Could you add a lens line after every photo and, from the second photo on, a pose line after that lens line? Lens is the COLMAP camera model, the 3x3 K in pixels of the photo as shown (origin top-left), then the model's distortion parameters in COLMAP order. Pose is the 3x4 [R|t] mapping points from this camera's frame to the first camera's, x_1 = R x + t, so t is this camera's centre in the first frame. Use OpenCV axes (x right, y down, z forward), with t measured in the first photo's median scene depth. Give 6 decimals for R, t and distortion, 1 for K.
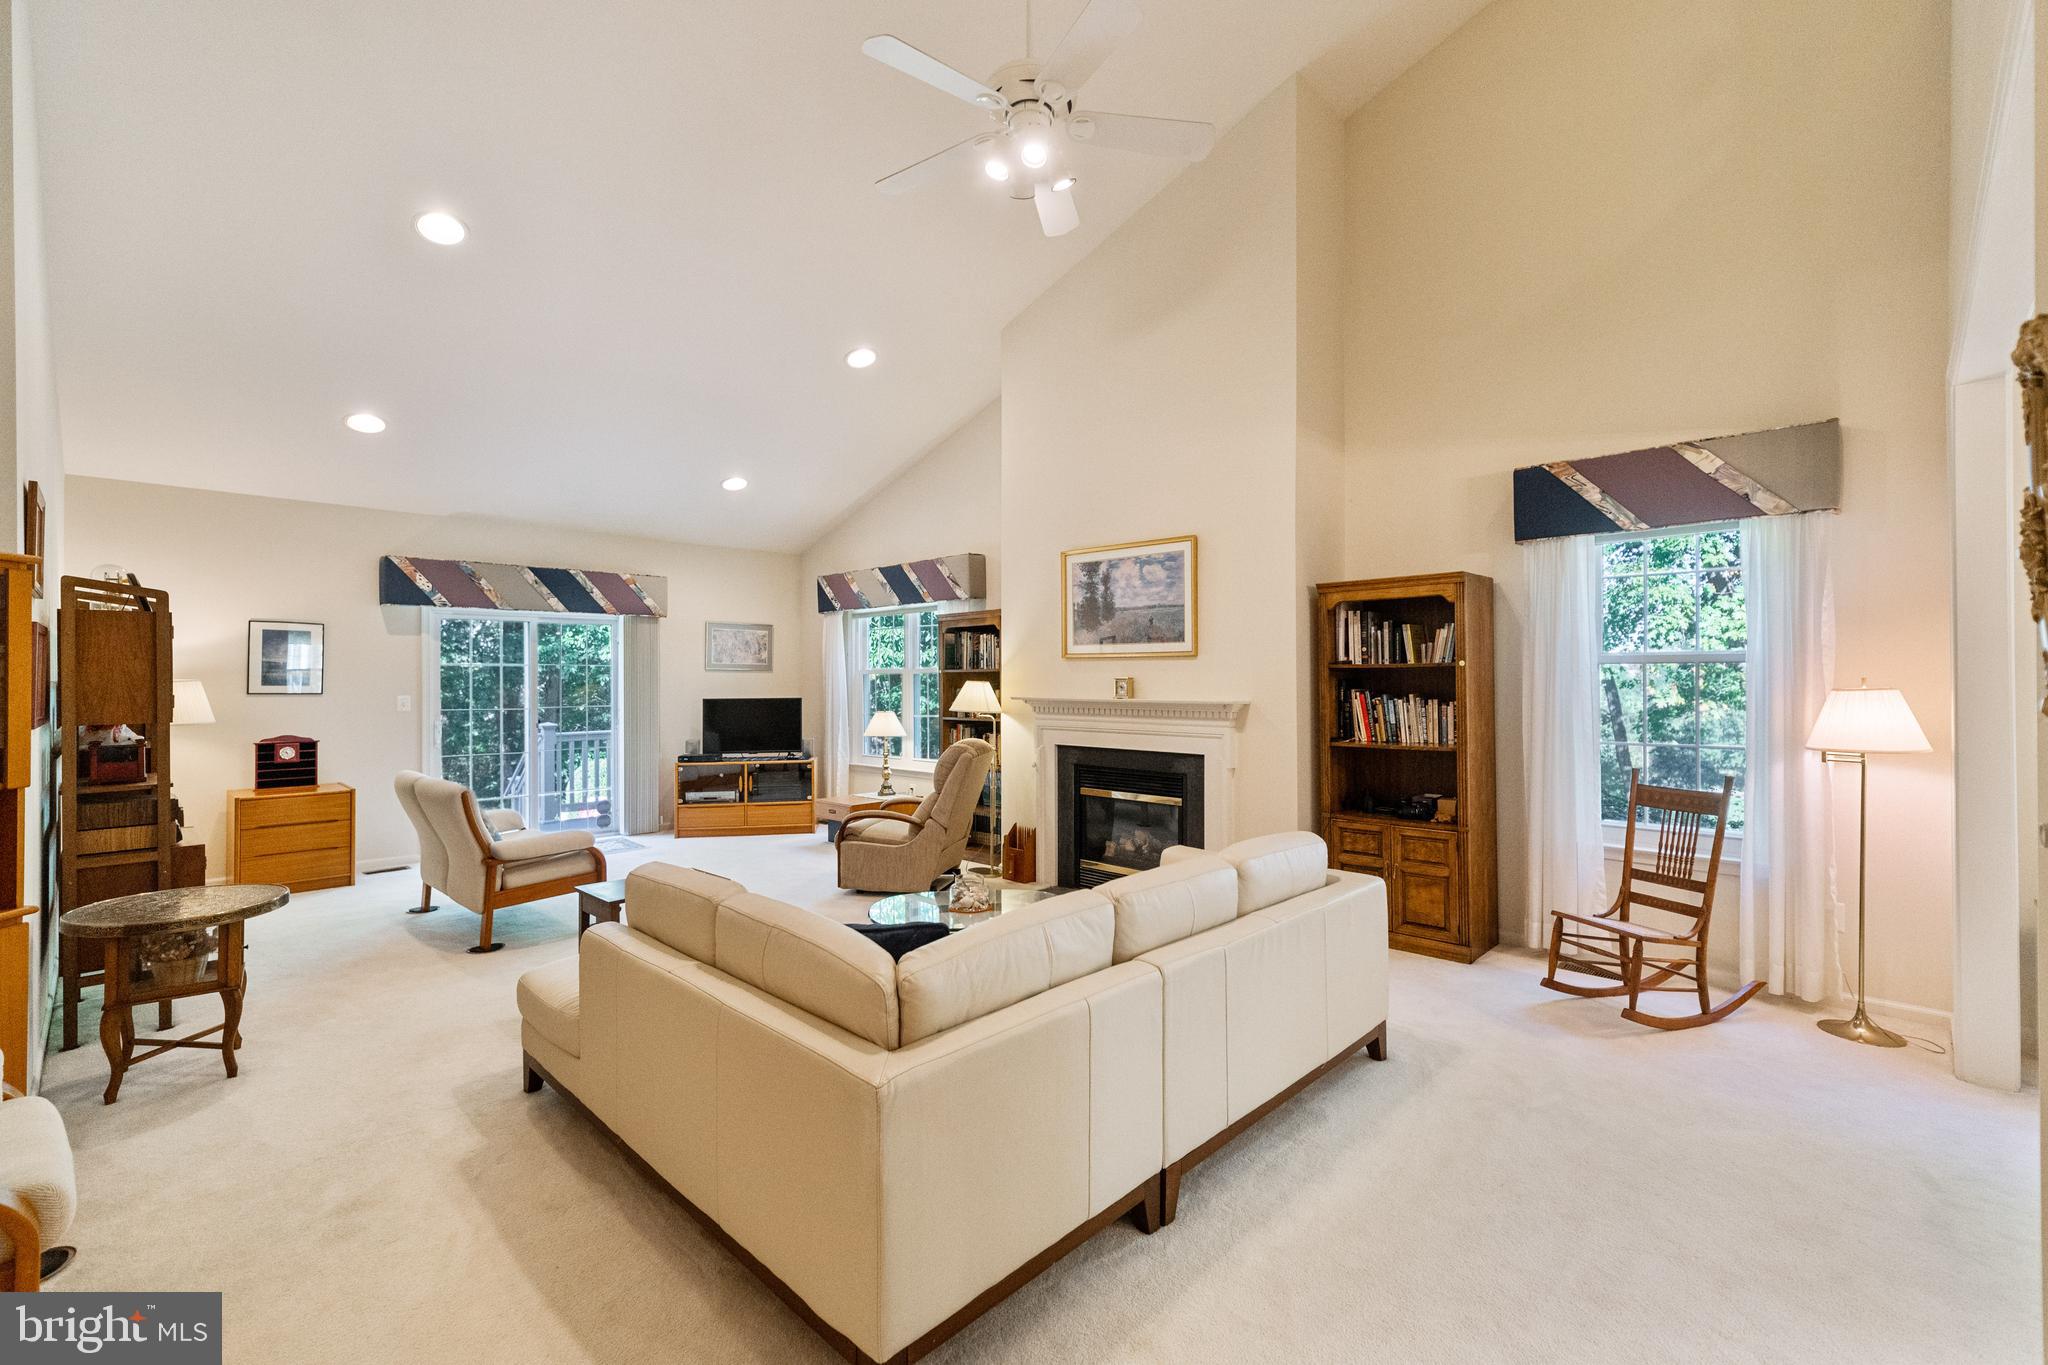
lens RADIAL K [[893.0, 0, 1033.9], [0, 893.0, 663.9], [0, 0, 1]] dist [0.007930, -0.000512]
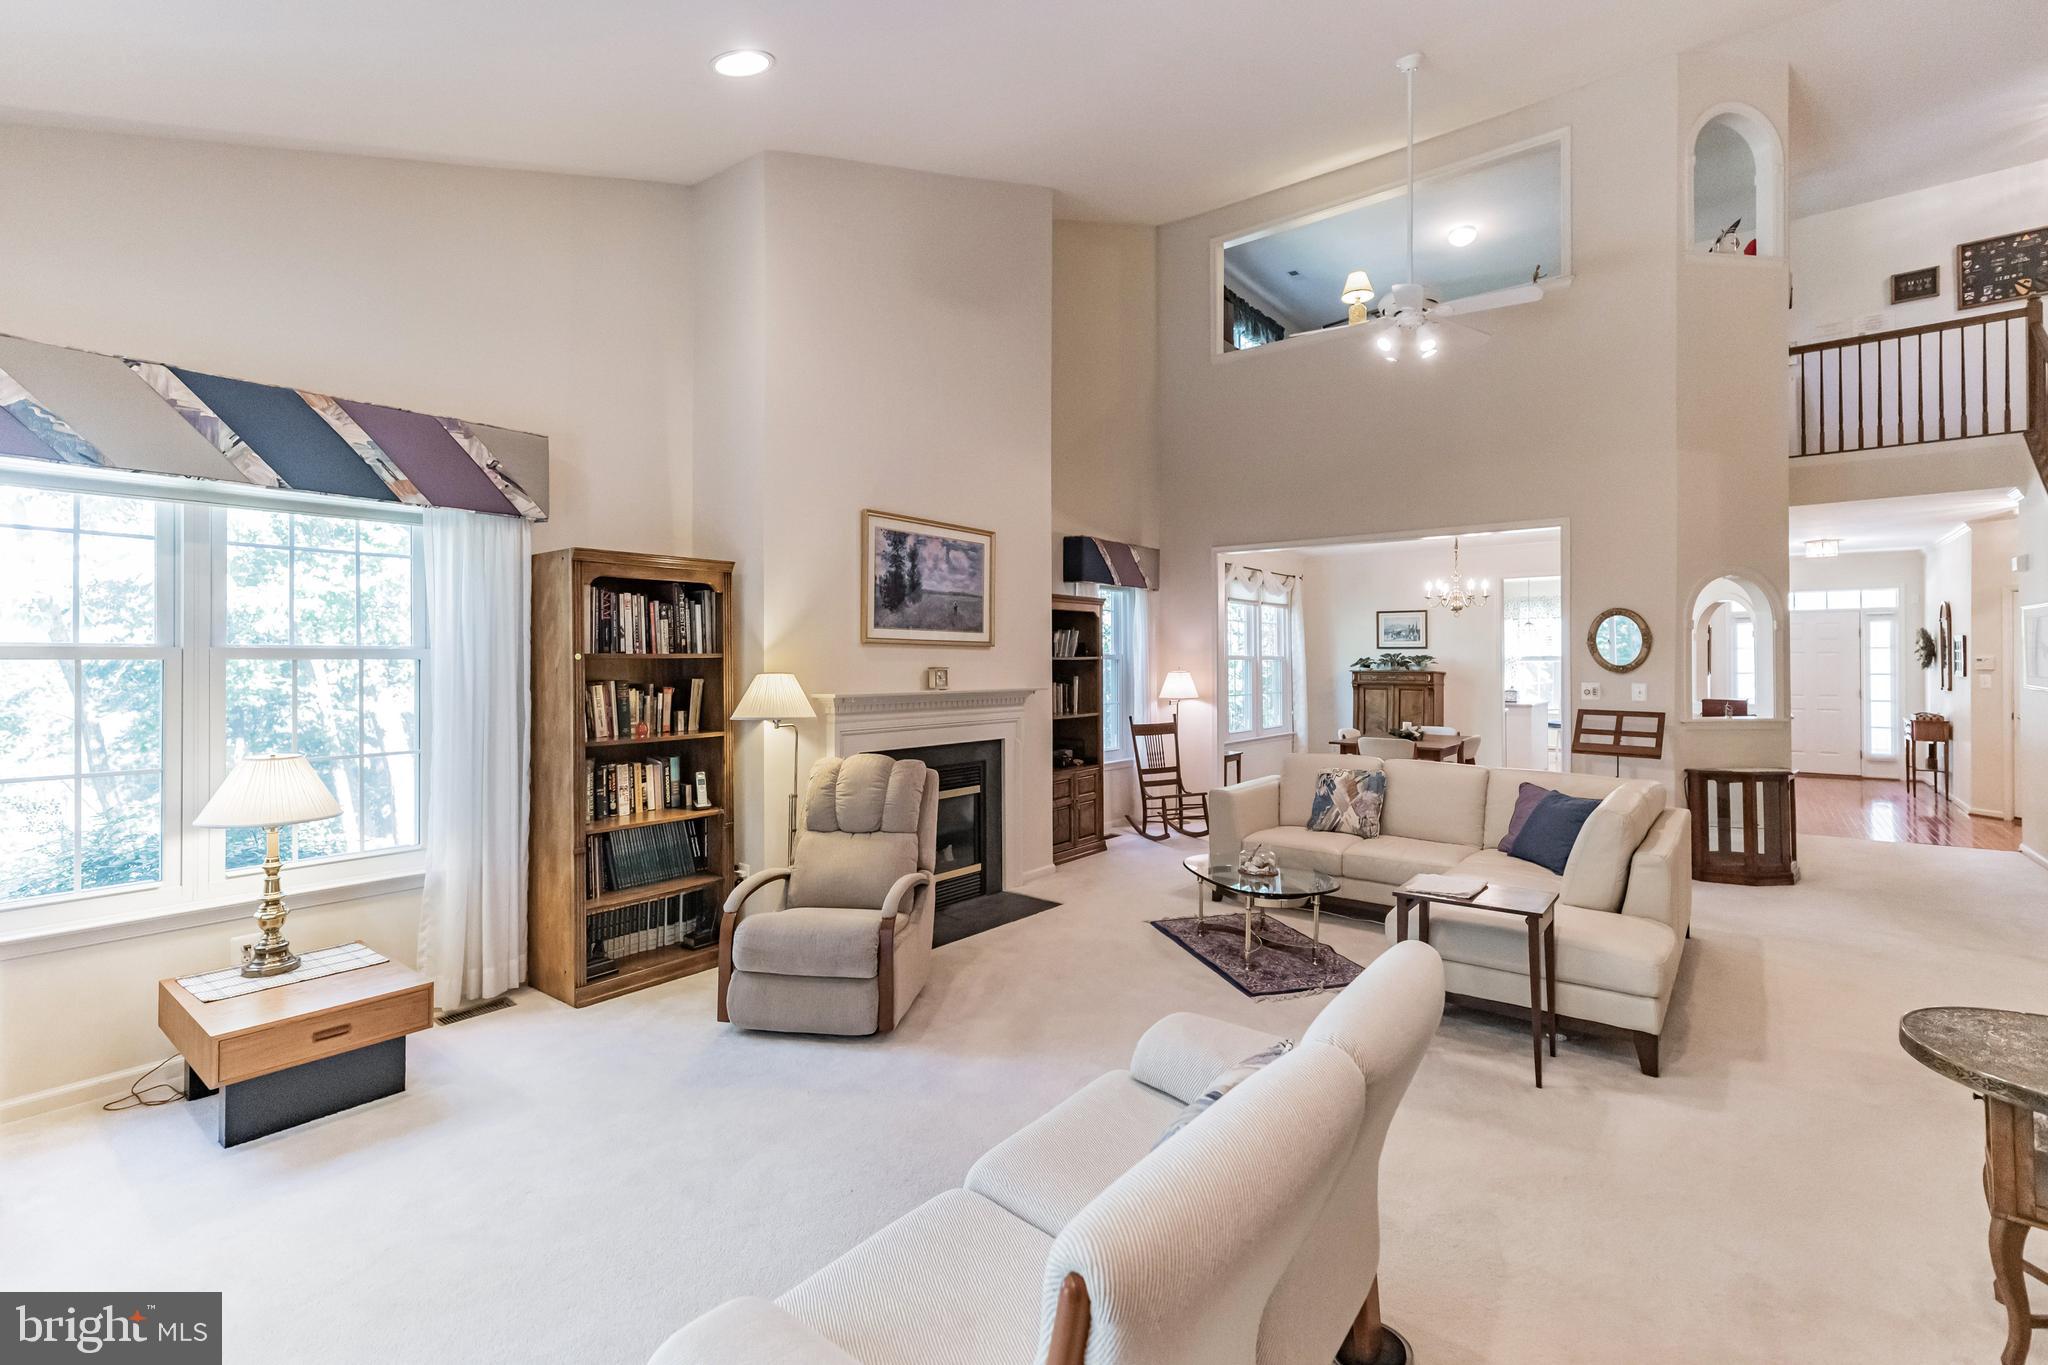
lens RADIAL K [[893.0, 0, 1027.0], [0, 893.0, 657.3], [0, 0, 1]] dist [0.007930, -0.000512]
pose [[-0.093064, 0.014868, 0.995549, -0.773179], [-0.008737, 0.999838, -0.015749, 0.017644], [-0.995622, -0.010164, -0.092919, 0.935284]]
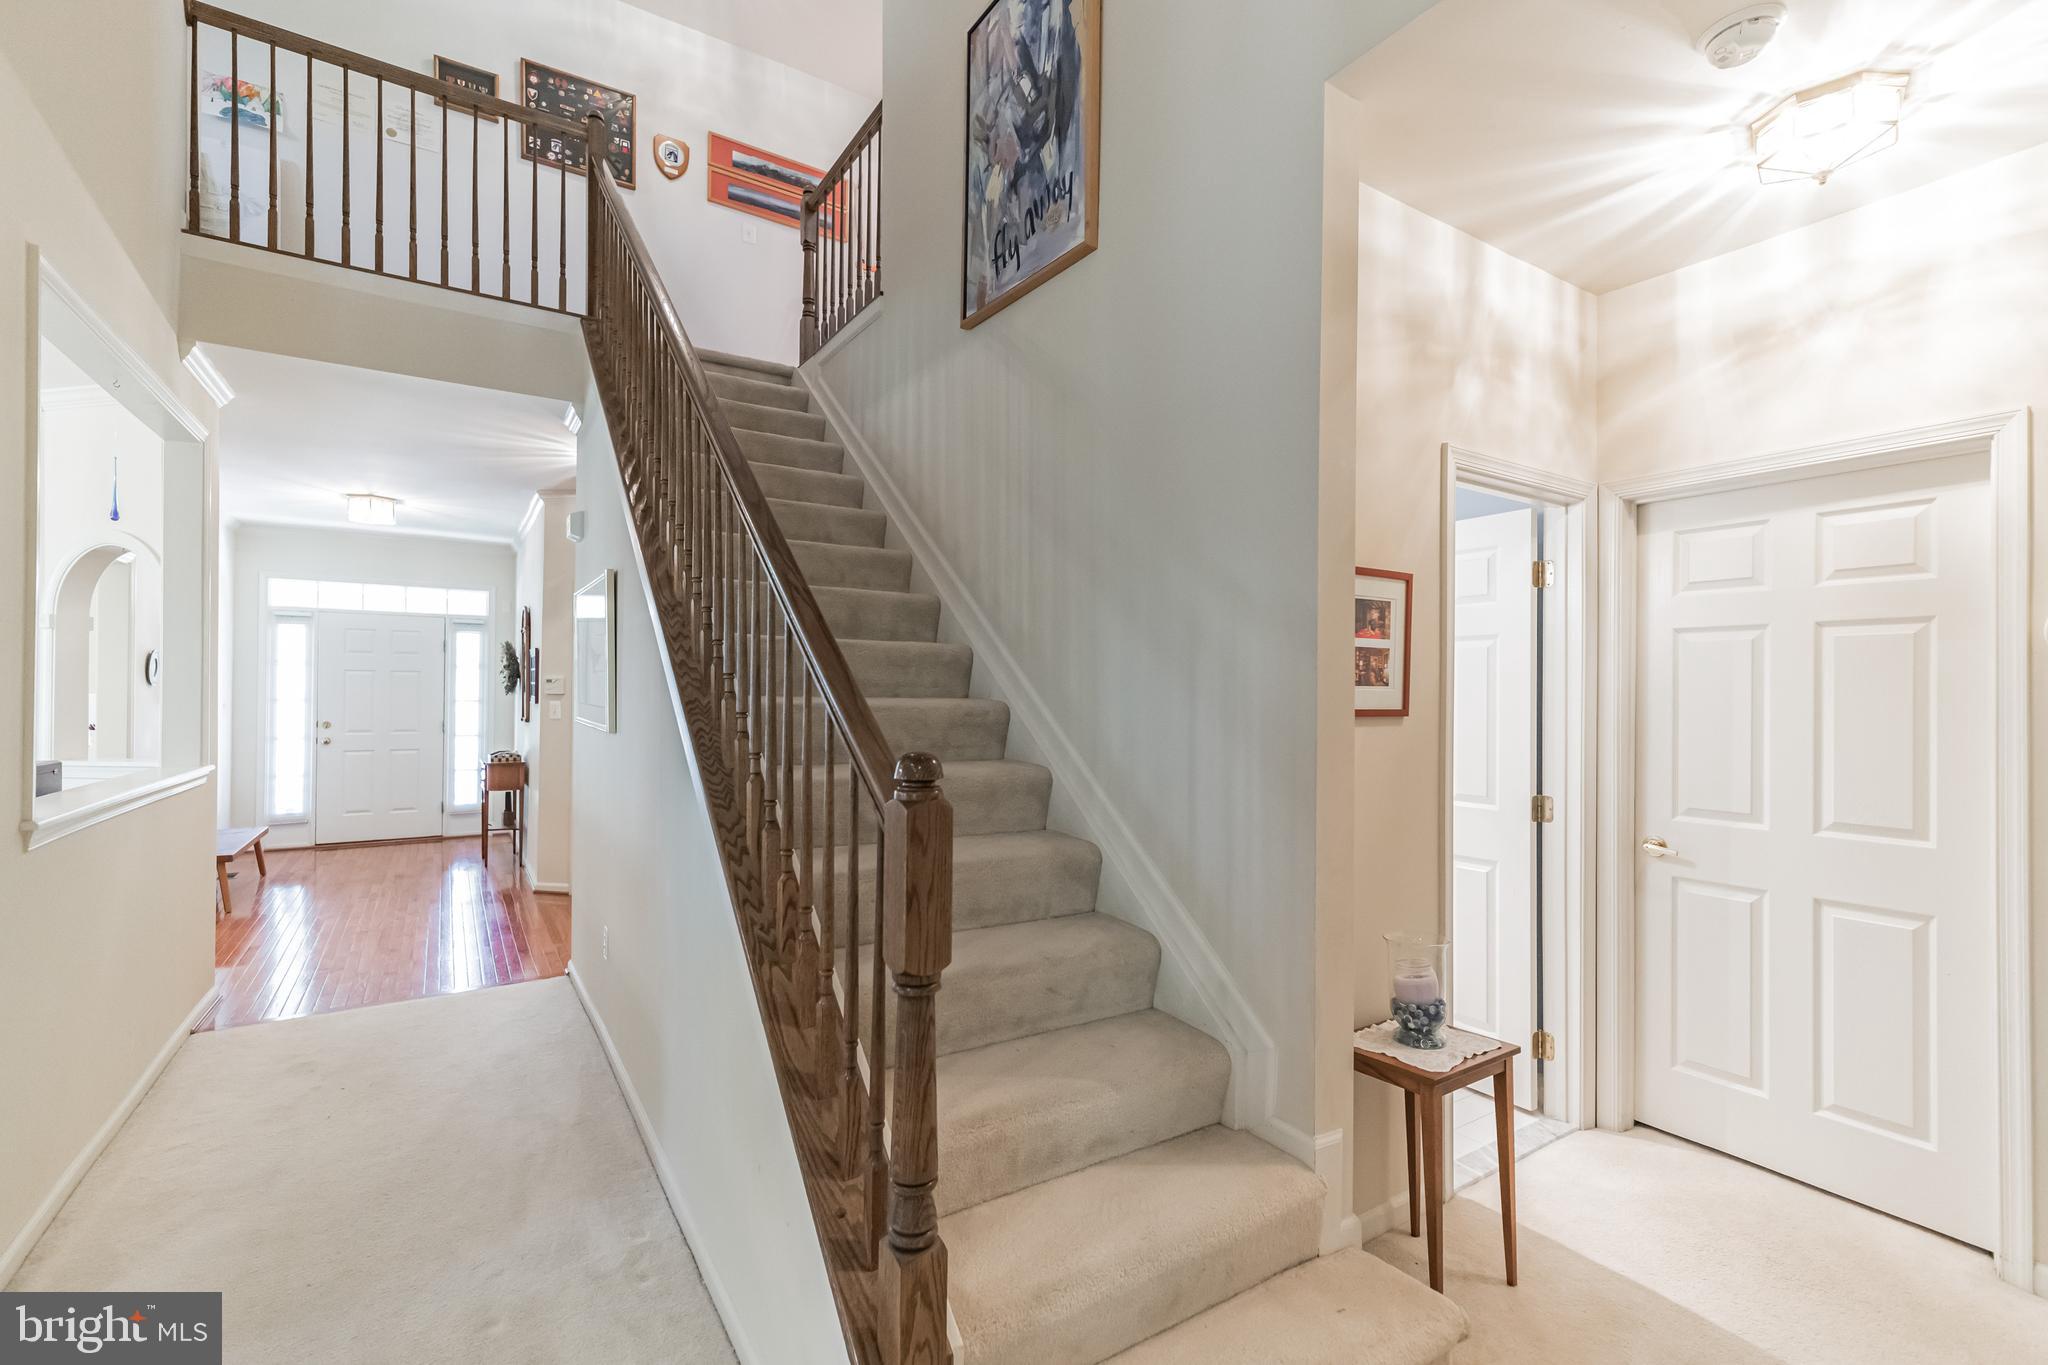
lens RADIAL K [[893.0, 0, 1030.7], [0, 893.0, 687.4], [0, 0, 1]] dist [0.007930, -0.000512]
pose [[-0.976174, 0.001260, 0.216985, -0.298508], [-0.003416, 0.999770, -0.021172, 0.013621], [-0.216962, -0.021409, -0.975945, 0.239697]]
